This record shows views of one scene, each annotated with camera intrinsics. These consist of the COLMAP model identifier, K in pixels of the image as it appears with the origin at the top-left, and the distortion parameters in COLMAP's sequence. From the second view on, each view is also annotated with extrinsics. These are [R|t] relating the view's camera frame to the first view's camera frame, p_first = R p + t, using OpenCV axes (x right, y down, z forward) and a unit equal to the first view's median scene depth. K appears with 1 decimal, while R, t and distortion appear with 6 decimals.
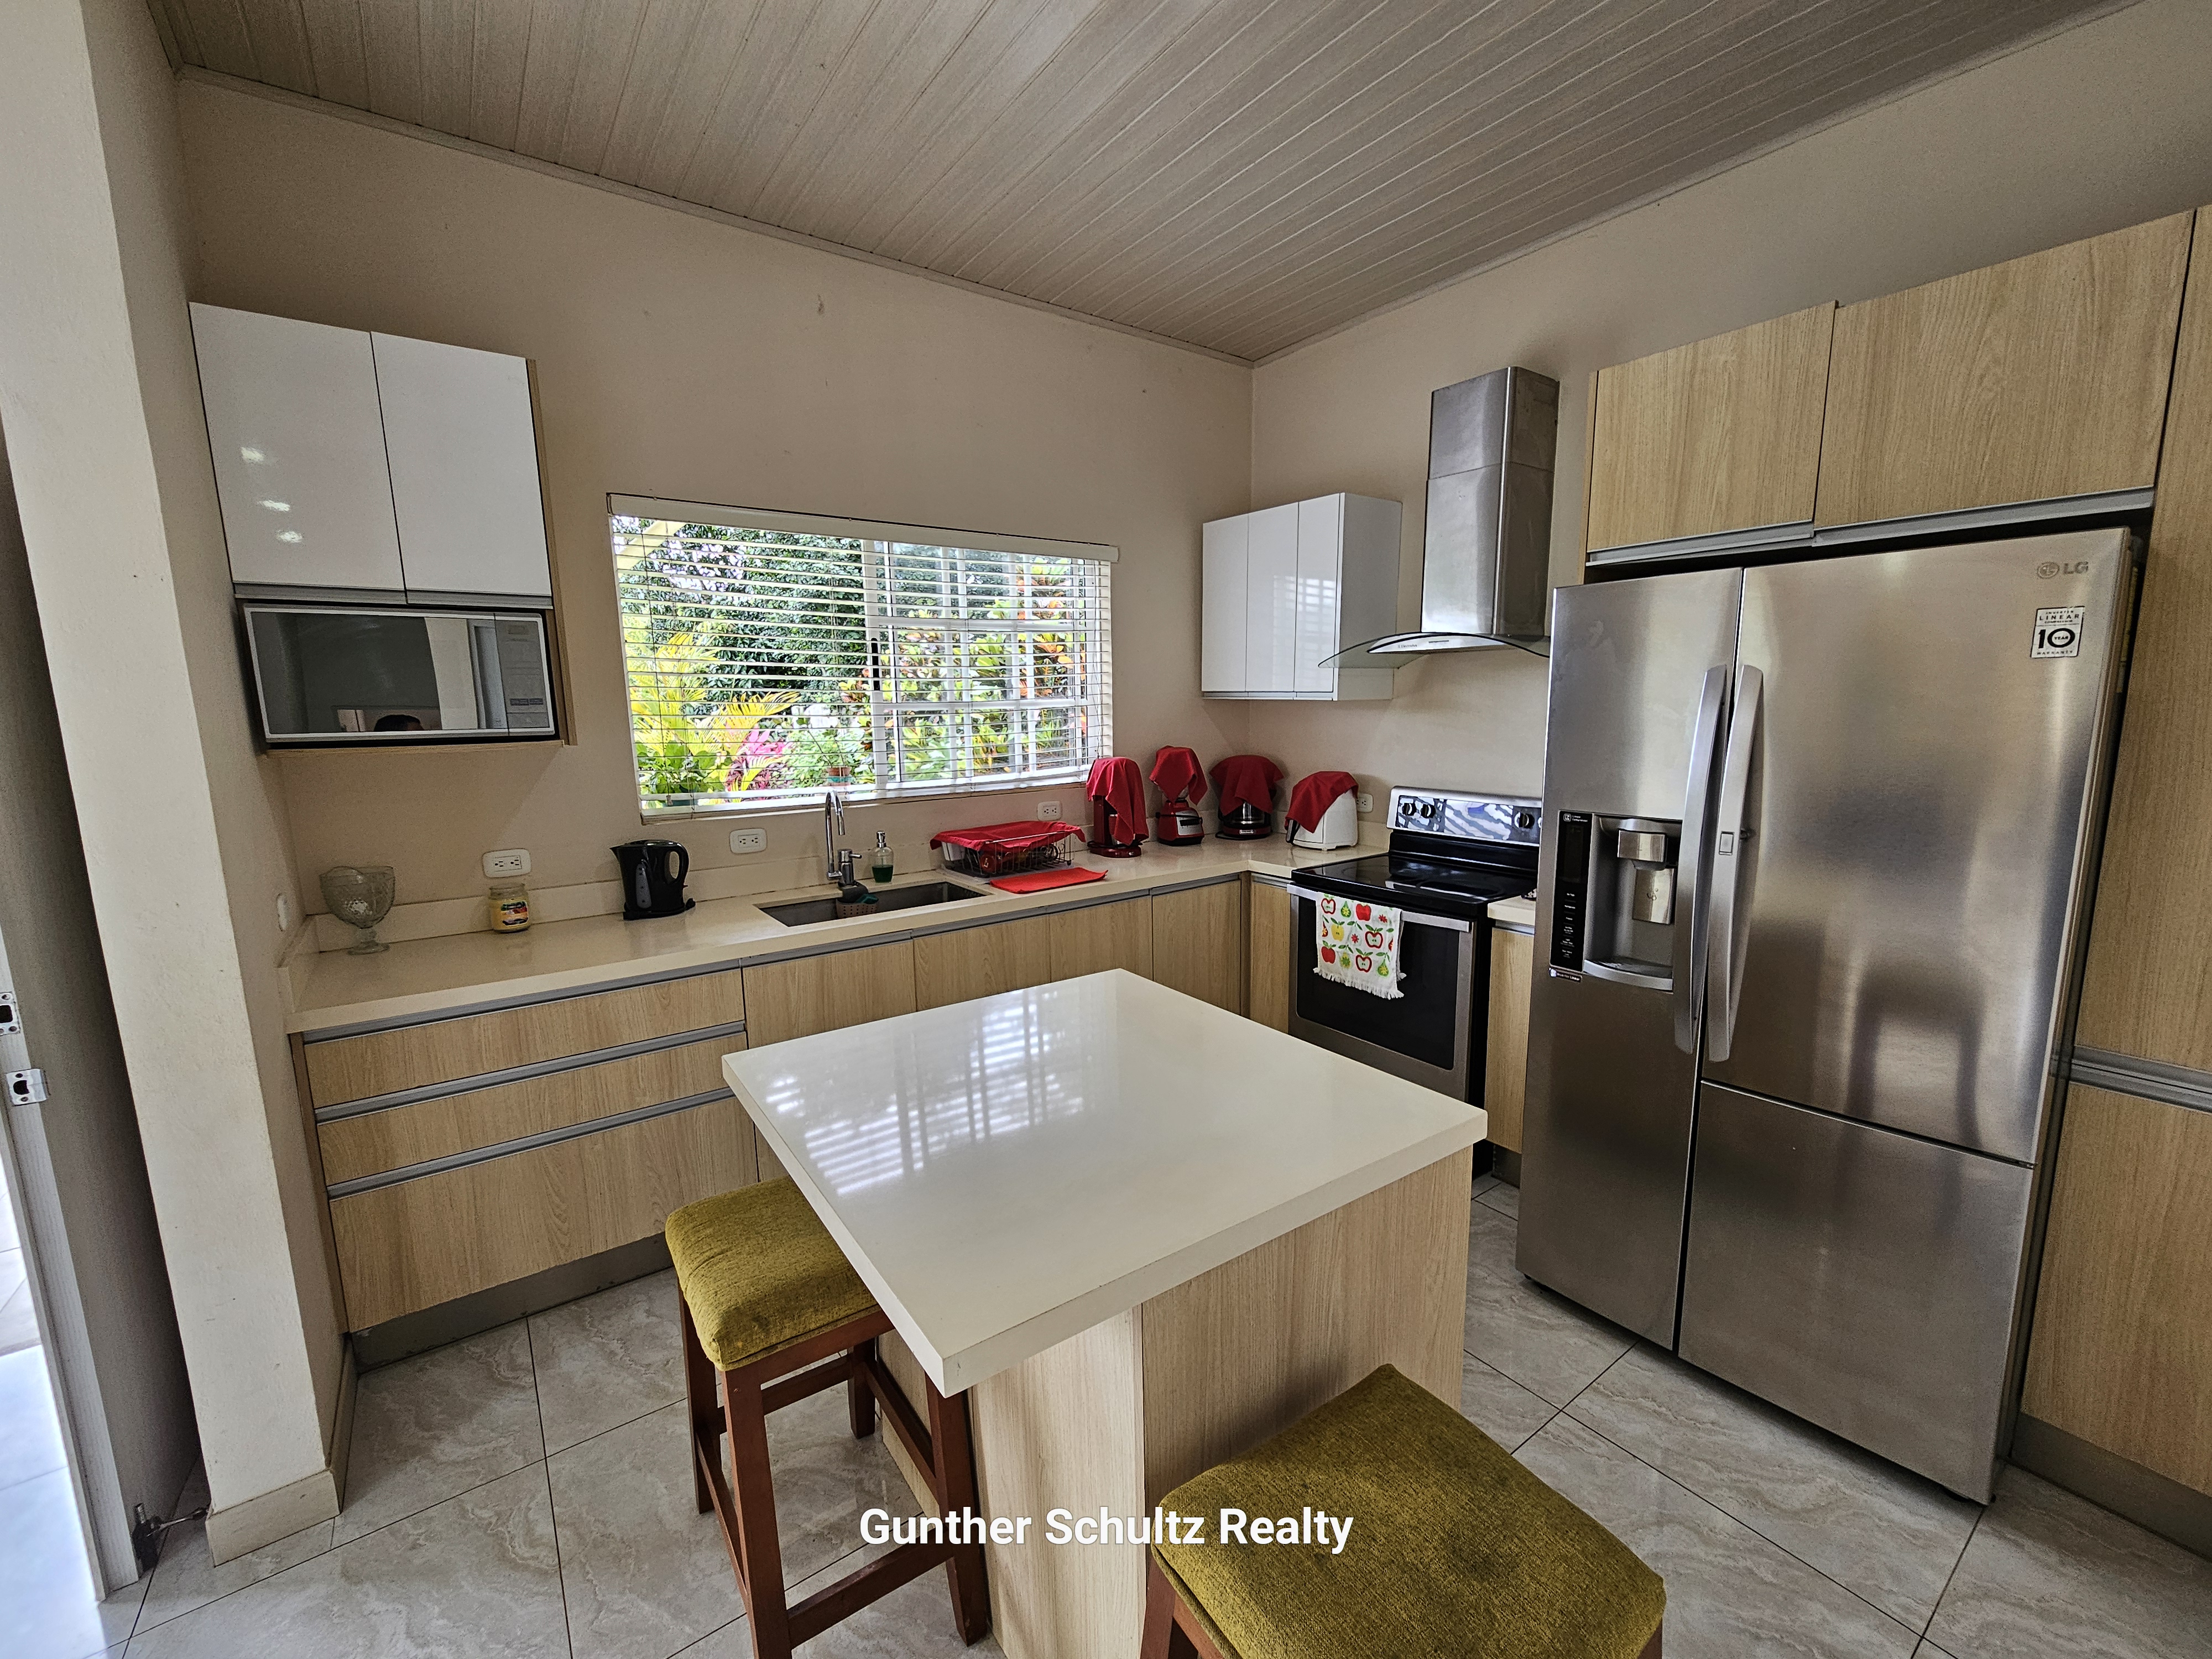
lens RADIAL K [[915.0, 0, 1110.0], [0, 915.0, 848.1], [0, 0, 1]] dist [-0.003040, 0.001267]
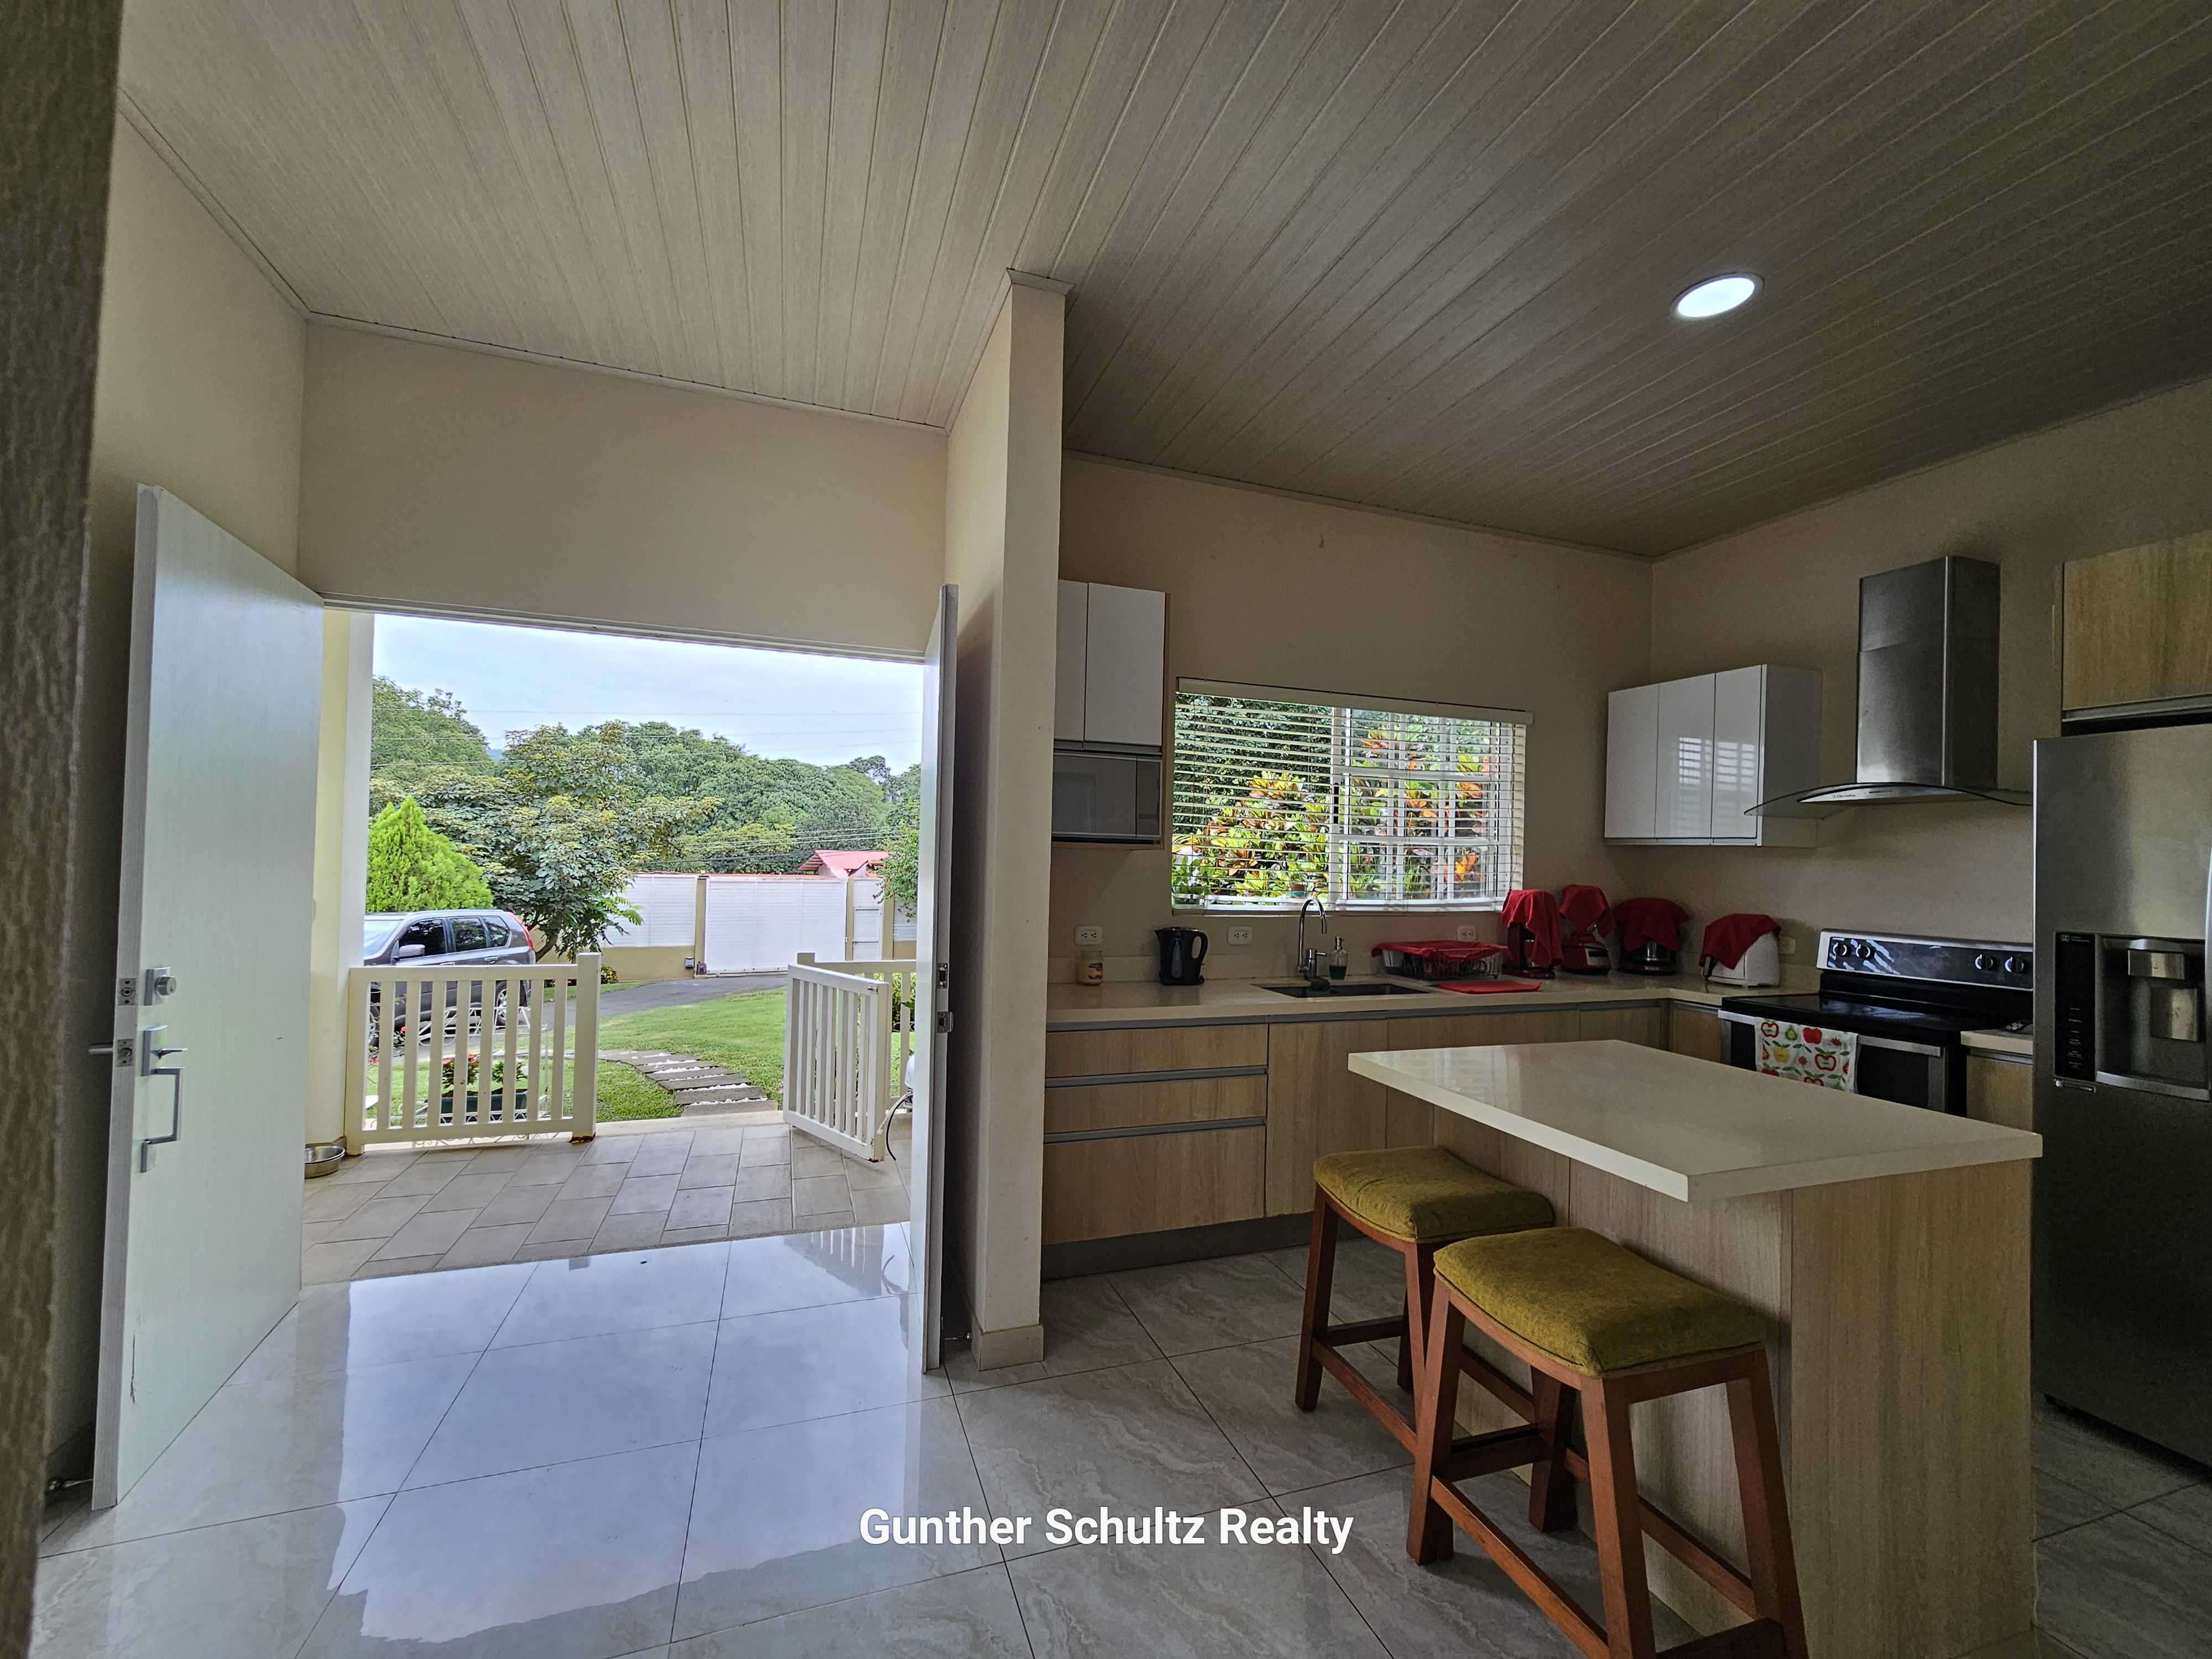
lens RADIAL K [[915.0, 0, 1110.0], [0, 915.0, 848.1], [0, 0, 1]] dist [-0.003040, 0.001267]
pose [[0.958239, 0.033619, -0.283984, -0.192609], [-0.083393, 0.982753, -0.165050, 0.088883], [0.273538, 0.181839, 0.944517, -0.248078]]
